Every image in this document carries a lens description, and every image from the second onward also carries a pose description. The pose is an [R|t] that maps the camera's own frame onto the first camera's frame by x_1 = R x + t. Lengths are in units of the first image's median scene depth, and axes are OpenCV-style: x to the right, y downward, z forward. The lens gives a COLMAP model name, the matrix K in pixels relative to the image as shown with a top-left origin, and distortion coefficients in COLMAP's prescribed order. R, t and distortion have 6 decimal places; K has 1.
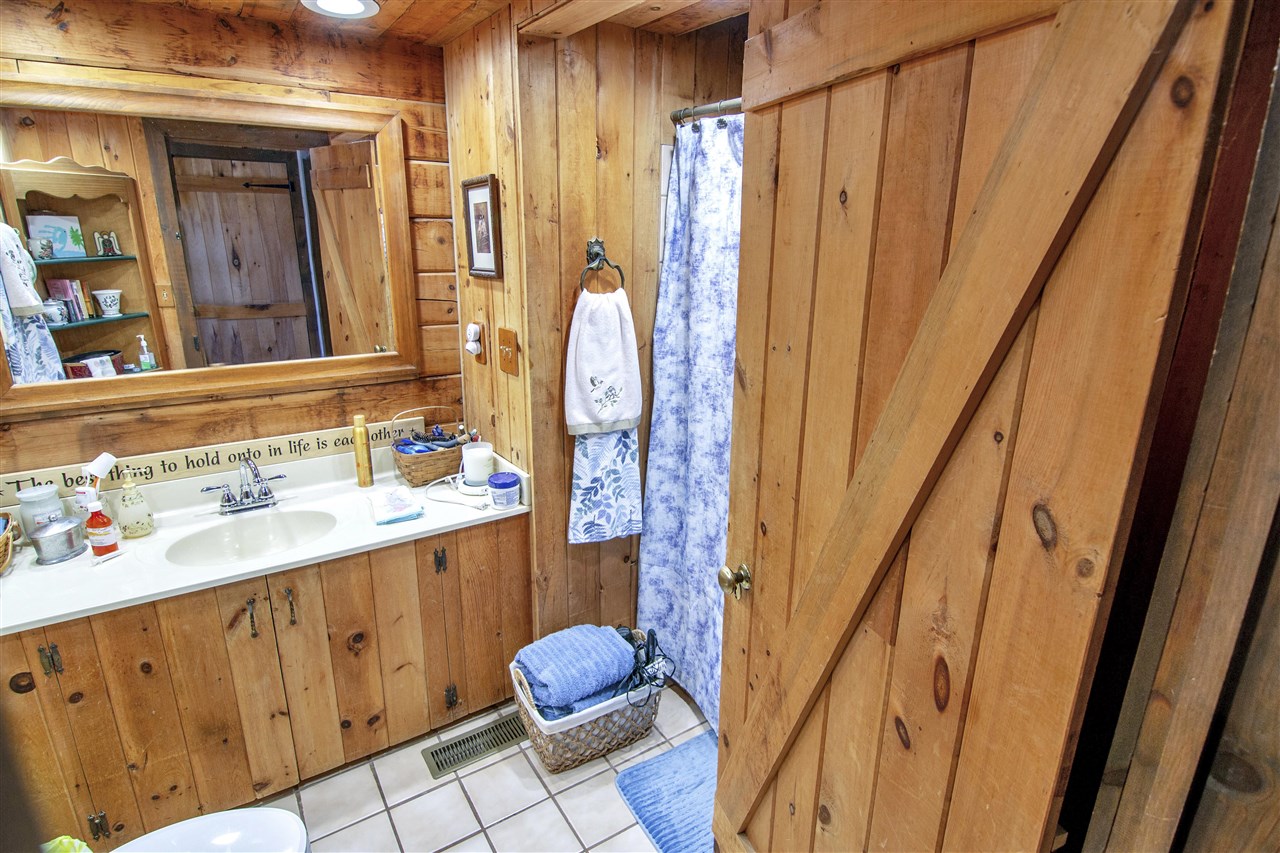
lens RADIAL K [[648.2, 0, 640.0], [0, 648.2, 426.5], [0, 0, 1]] dist [0.002308, -0.013567]
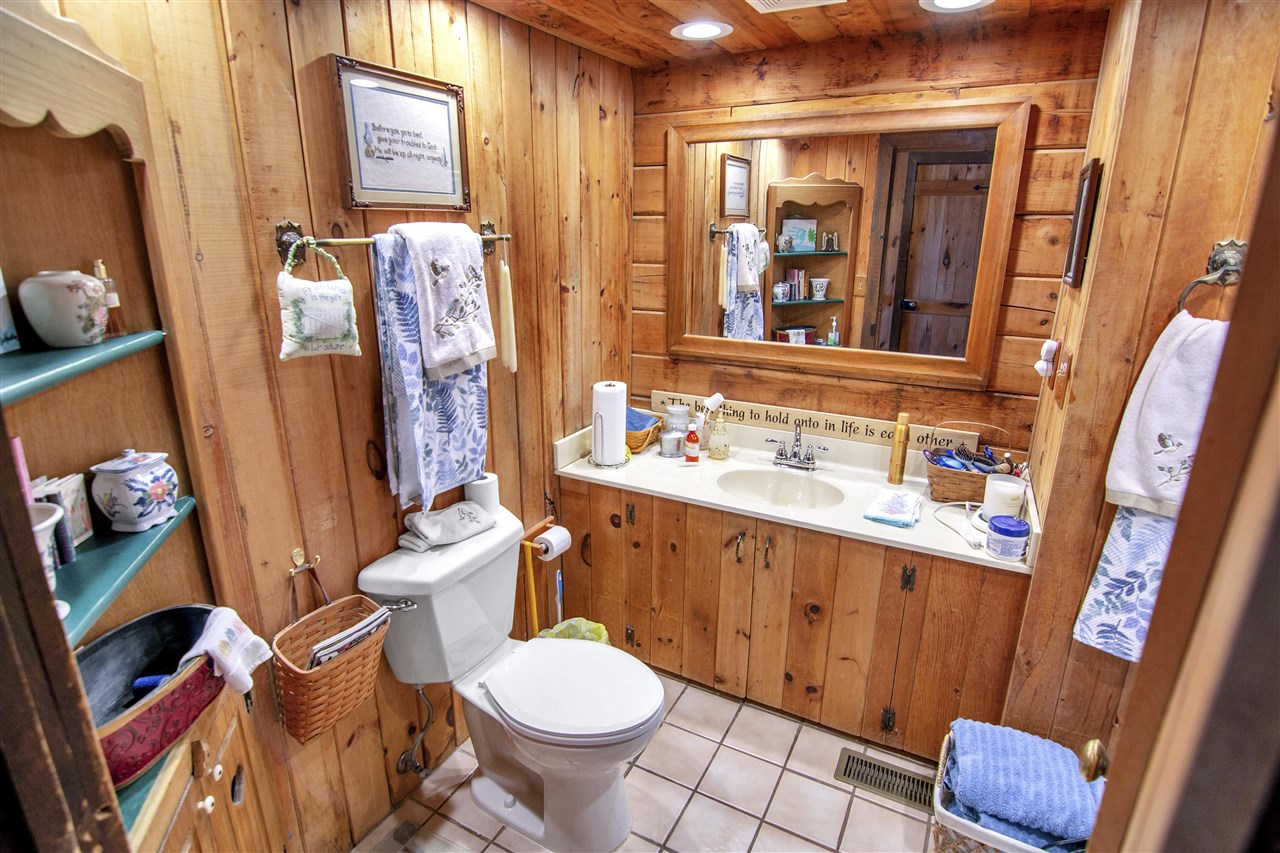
lens RADIAL K [[648.2, 0, 640.0], [0, 648.2, 426.5], [0, 0, 1]] dist [0.002308, -0.013567]
pose [[0.475706, 0.248386, -0.843806, 0.234961], [-0.250953, 0.957756, 0.140451, -0.037583], [0.843046, 0.144942, 0.517944, 0.143007]]
